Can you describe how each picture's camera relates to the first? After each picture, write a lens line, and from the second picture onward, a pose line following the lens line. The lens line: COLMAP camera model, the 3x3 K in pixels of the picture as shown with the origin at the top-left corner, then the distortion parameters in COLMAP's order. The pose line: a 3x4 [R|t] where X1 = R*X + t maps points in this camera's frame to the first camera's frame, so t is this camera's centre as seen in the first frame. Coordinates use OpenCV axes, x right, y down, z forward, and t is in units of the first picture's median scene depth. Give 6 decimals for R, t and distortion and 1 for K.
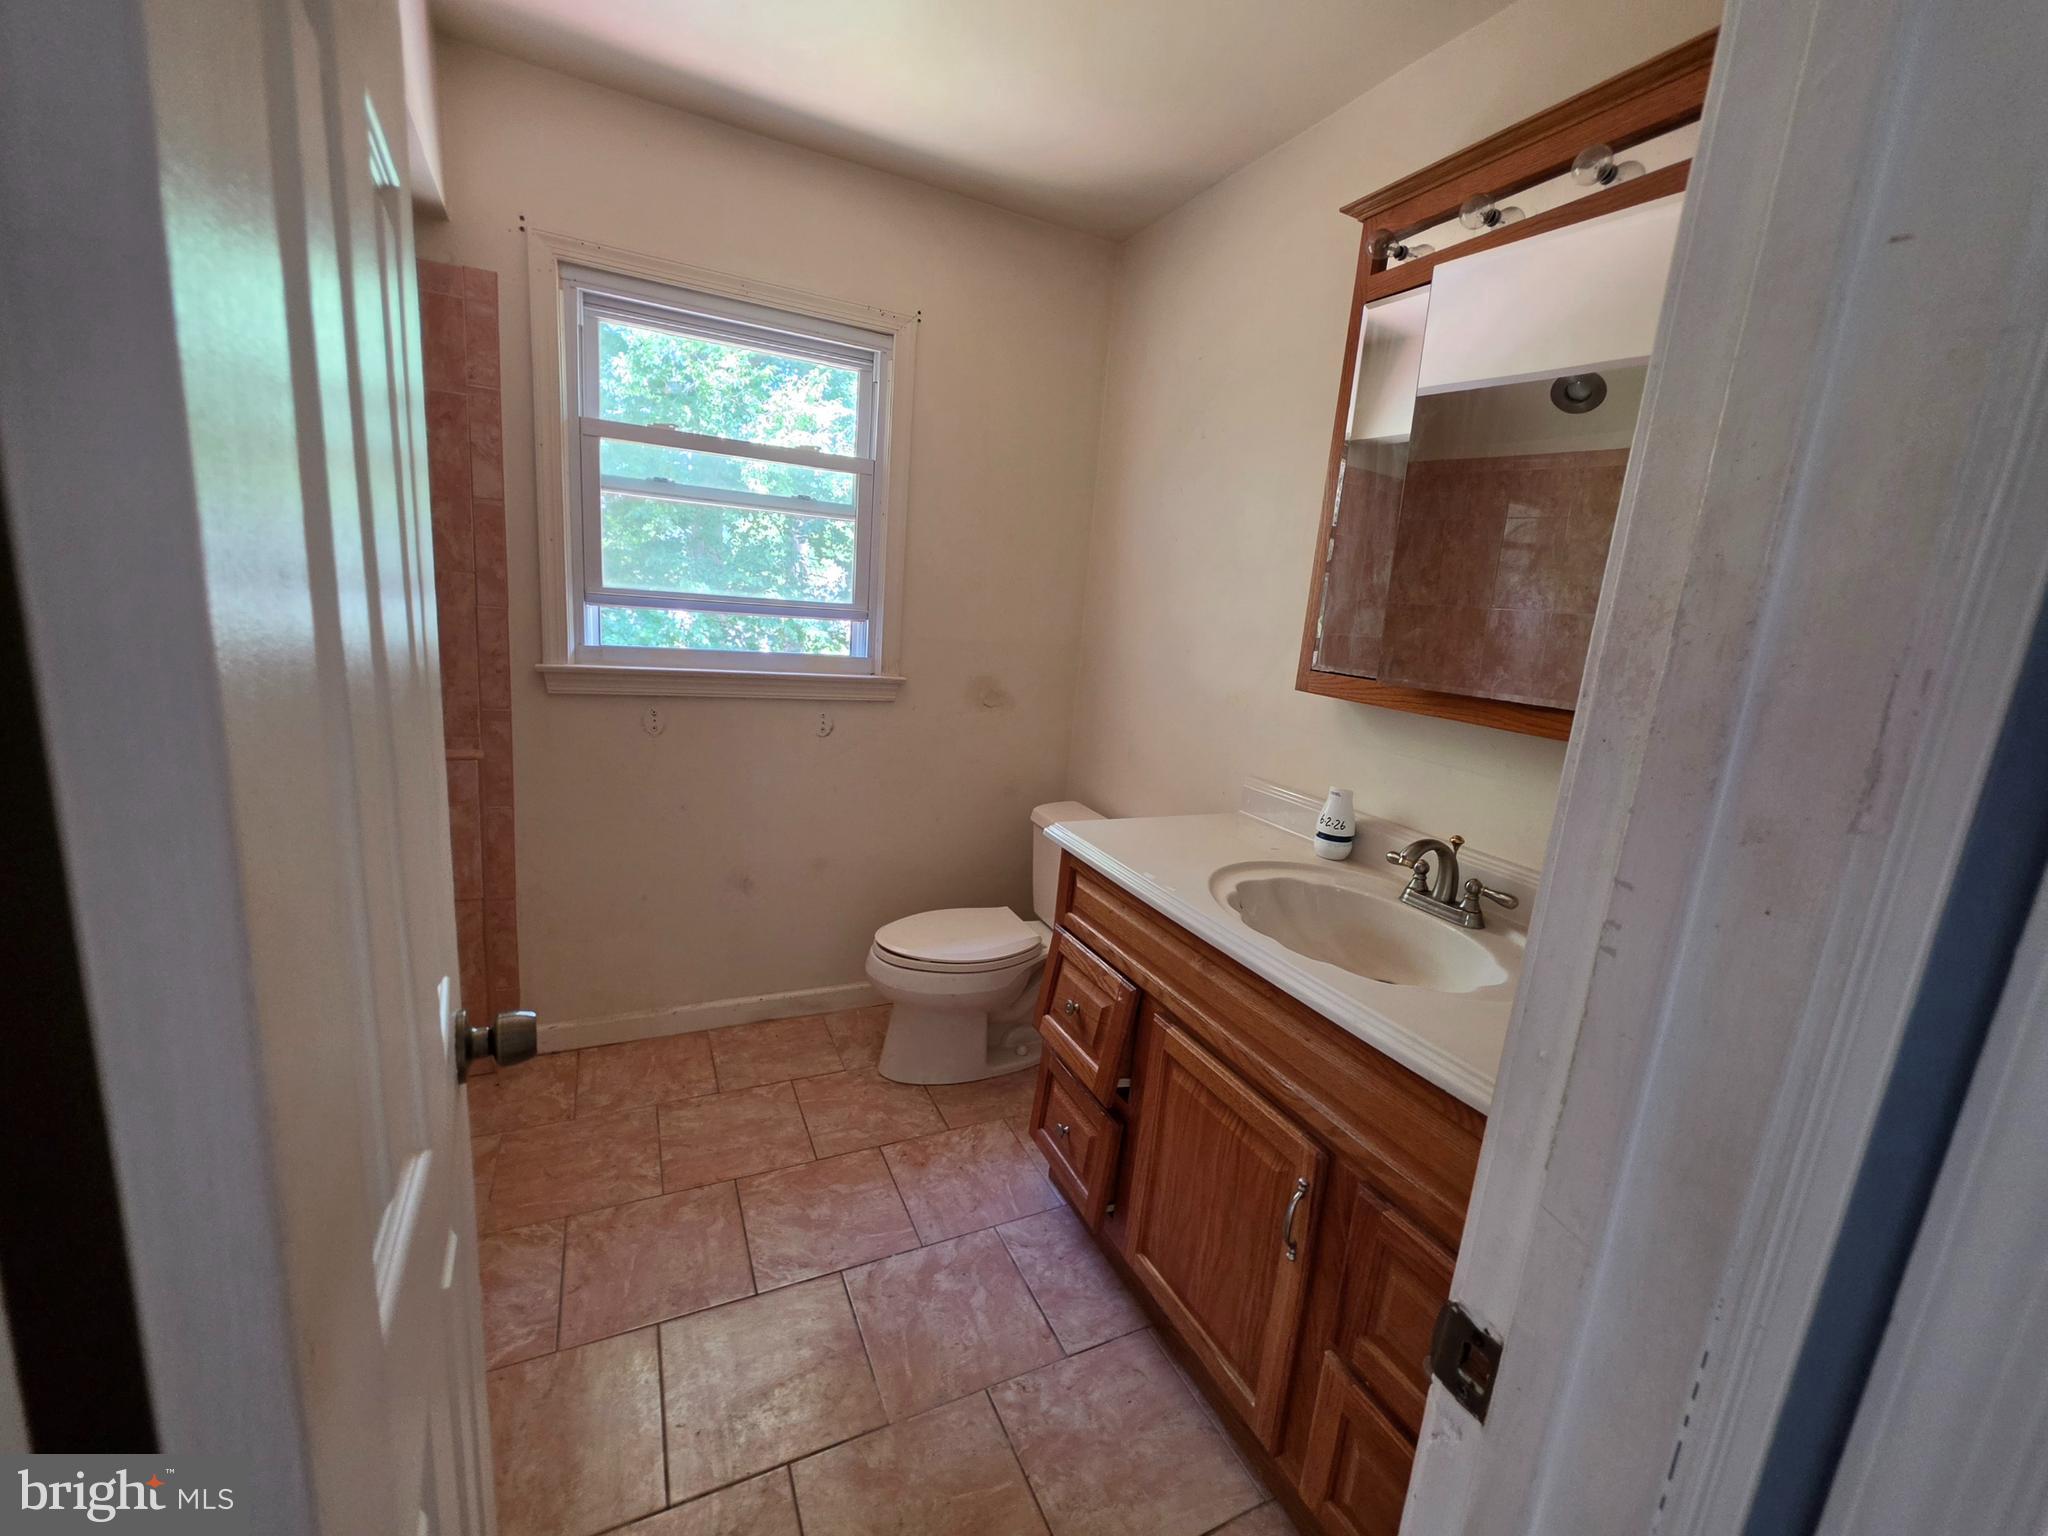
lens RADIAL K [[824.5, 0, 1023.5], [0, 824.5, 777.0], [0, 0, 1]] dist [-0.010070, 0.001720]
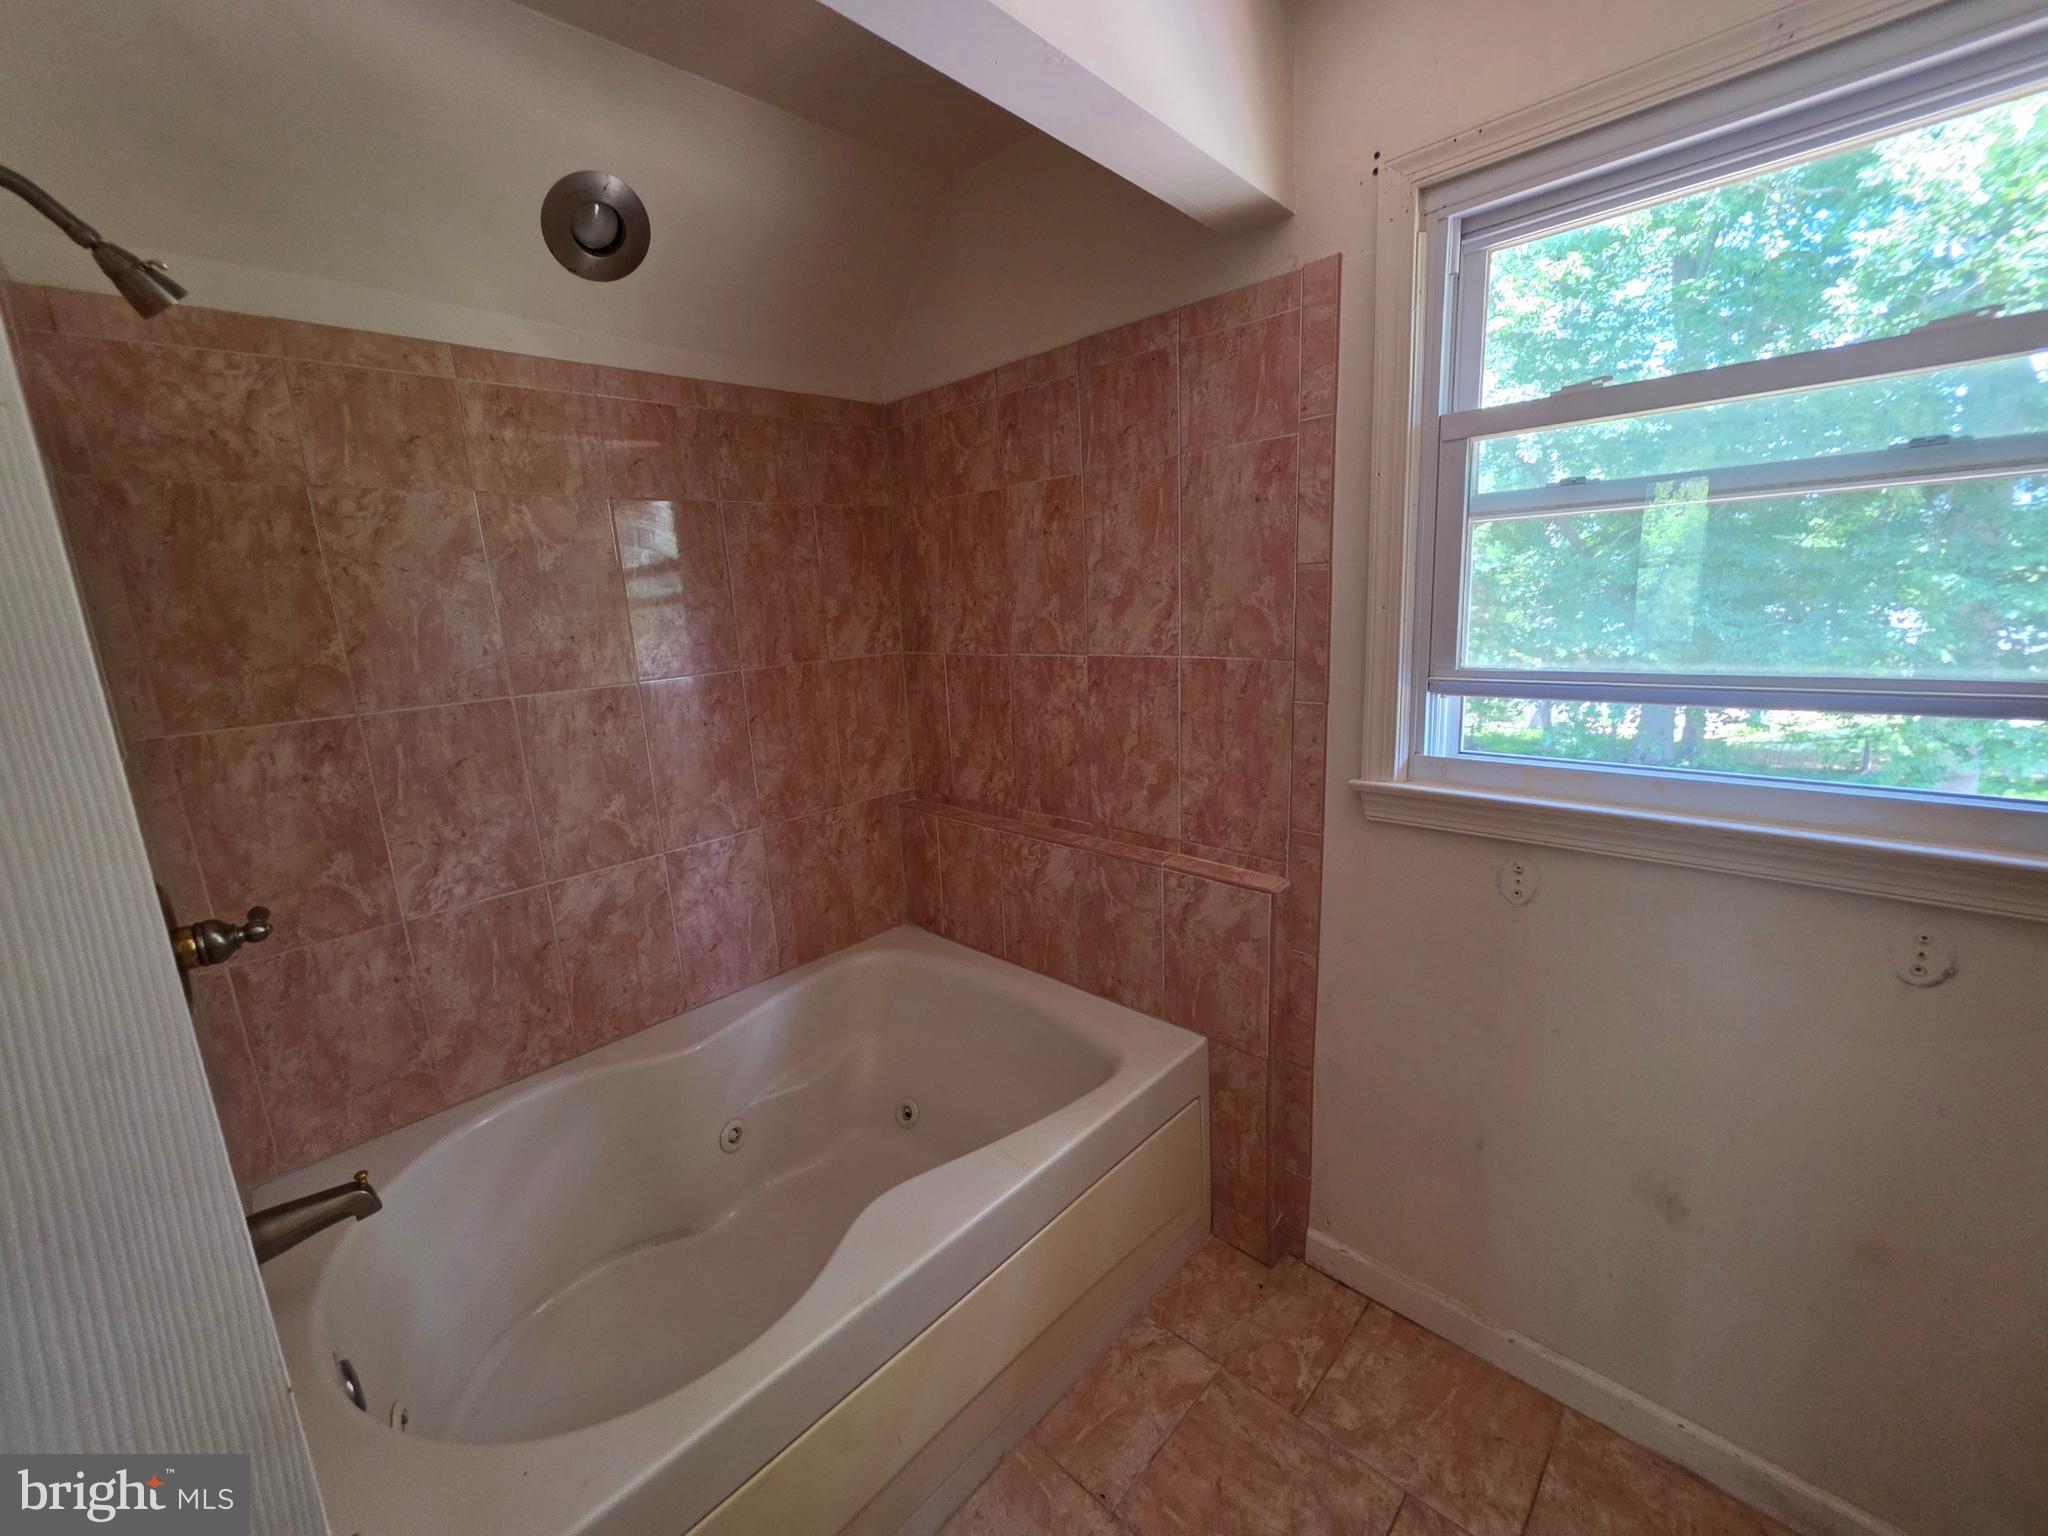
lens RADIAL K [[824.5, 0, 1020.8], [0, 824.5, 764.5], [0, 0, 1]] dist [-0.010070, 0.001720]
pose [[0.332034, 0.089555, -0.939007, -0.010590], [-0.122180, 0.991180, 0.051328, -0.150861], [0.935321, 0.097685, 0.340047, 0.475510]]
